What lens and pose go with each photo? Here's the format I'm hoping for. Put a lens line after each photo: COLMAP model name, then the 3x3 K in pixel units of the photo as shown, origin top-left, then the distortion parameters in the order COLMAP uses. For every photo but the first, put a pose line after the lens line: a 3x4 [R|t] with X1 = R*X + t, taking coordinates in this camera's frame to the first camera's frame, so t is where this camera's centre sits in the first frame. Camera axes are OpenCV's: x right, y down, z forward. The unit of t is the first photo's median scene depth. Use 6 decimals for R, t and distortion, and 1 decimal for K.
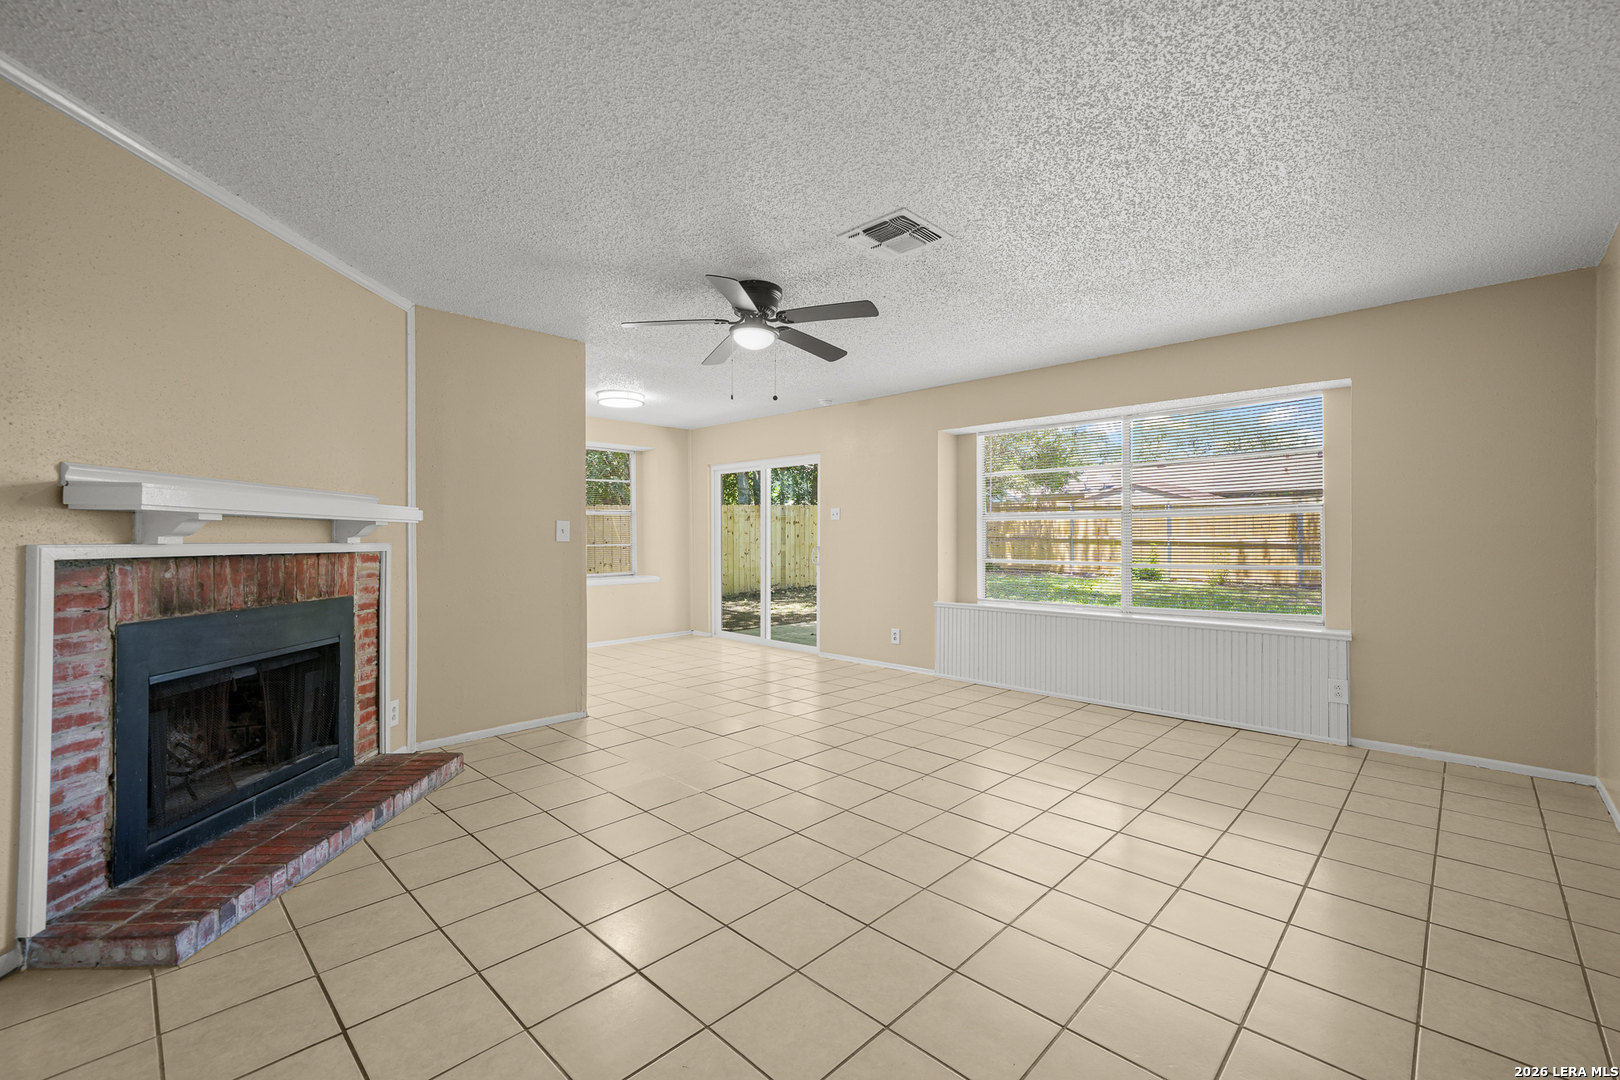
lens RADIAL K [[704.9, 0, 819.9], [0, 704.9, 542.2], [0, 0, 1]] dist [0.005340, 0.002192]
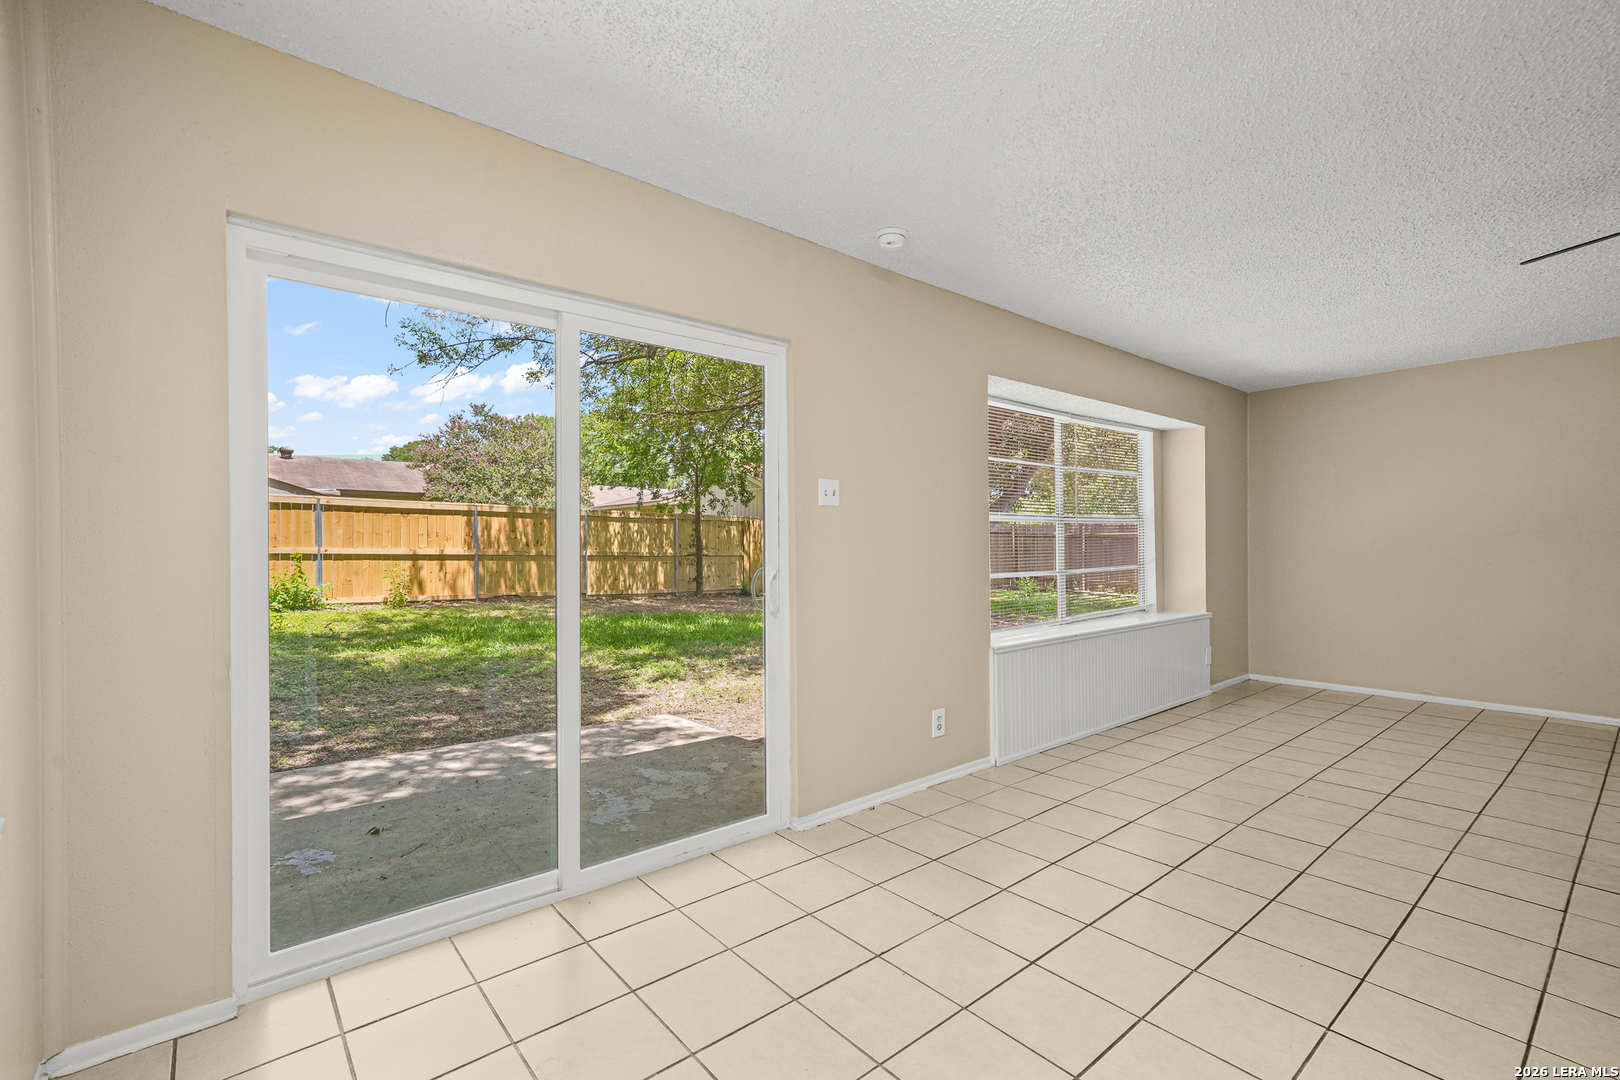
lens RADIAL K [[704.9, 0, 796.4], [0, 704.9, 550.3], [0, 0, 1]] dist [0.005340, 0.002192]
pose [[0.116847, -0.010563, 0.993094, -0.833482], [0.016018, 0.999833, 0.008750, -0.015701], [-0.993021, 0.014885, 0.116997, 1.913327]]
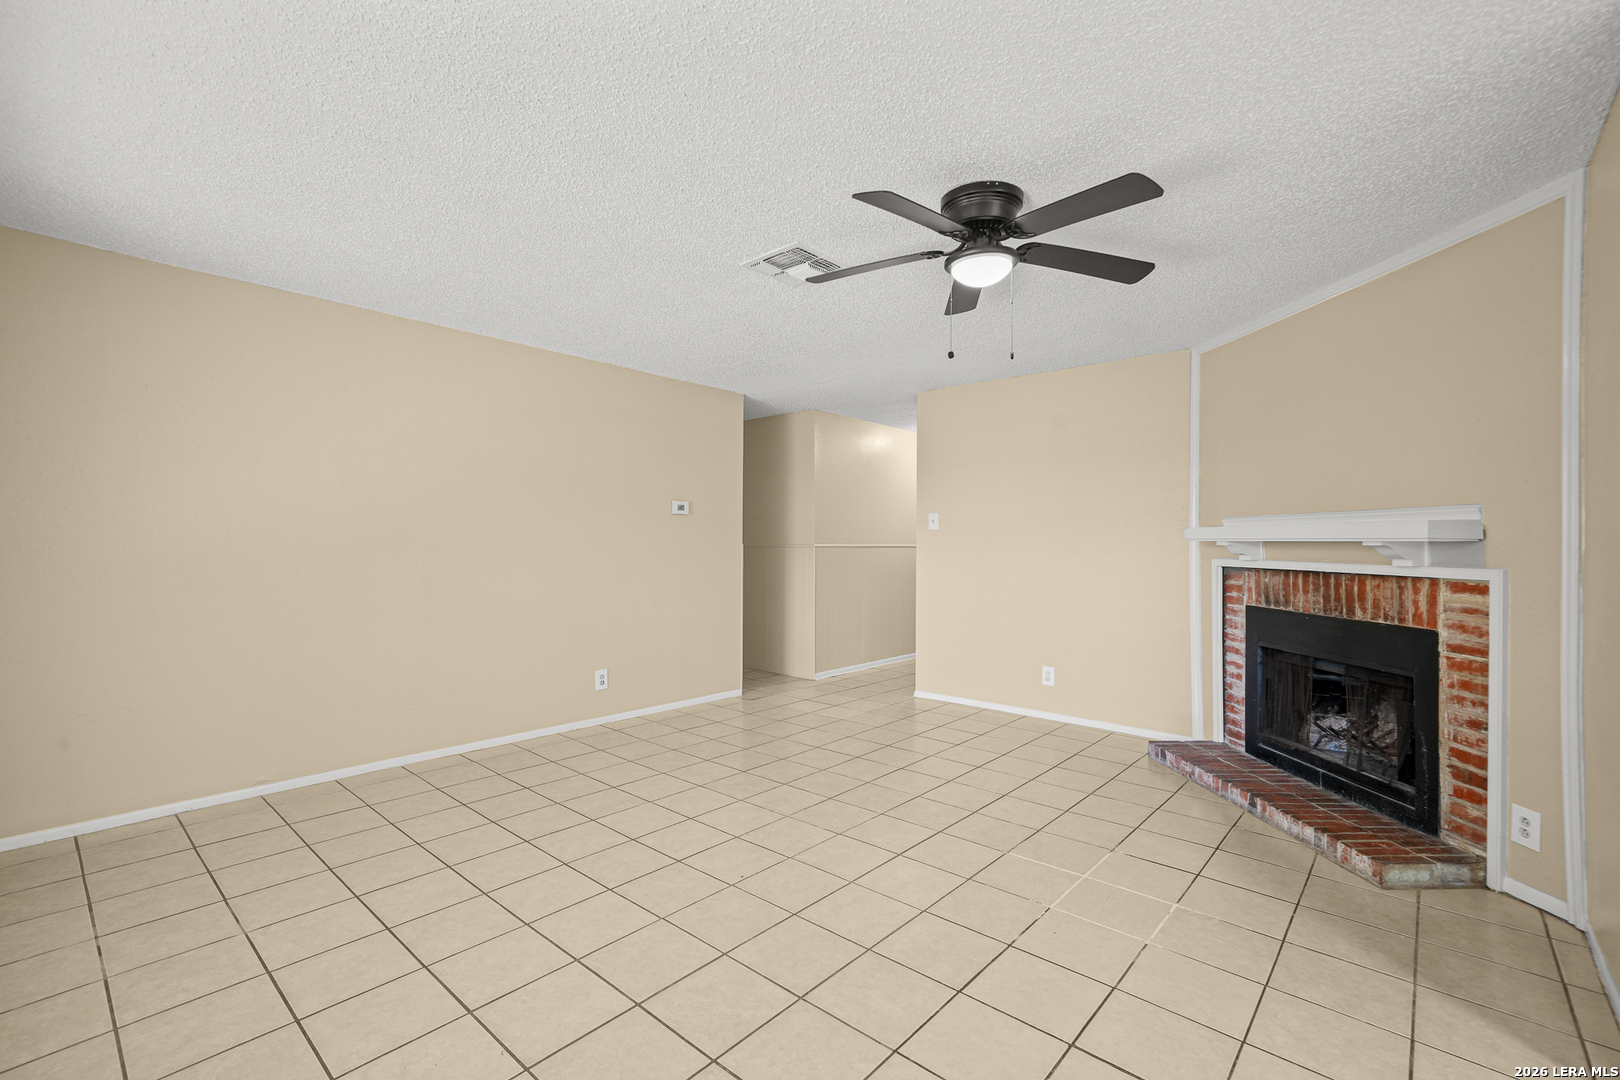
lens RADIAL K [[704.9, 0, 801.0], [0, 704.9, 540.3], [0, 0, 1]] dist [0.005340, 0.002192]
pose [[-0.999658, -0.005970, -0.025451, 0.111598], [-0.006019, 0.999980, 0.001852, -0.027780], [0.025439, 0.002004, -0.999674, 1.805118]]
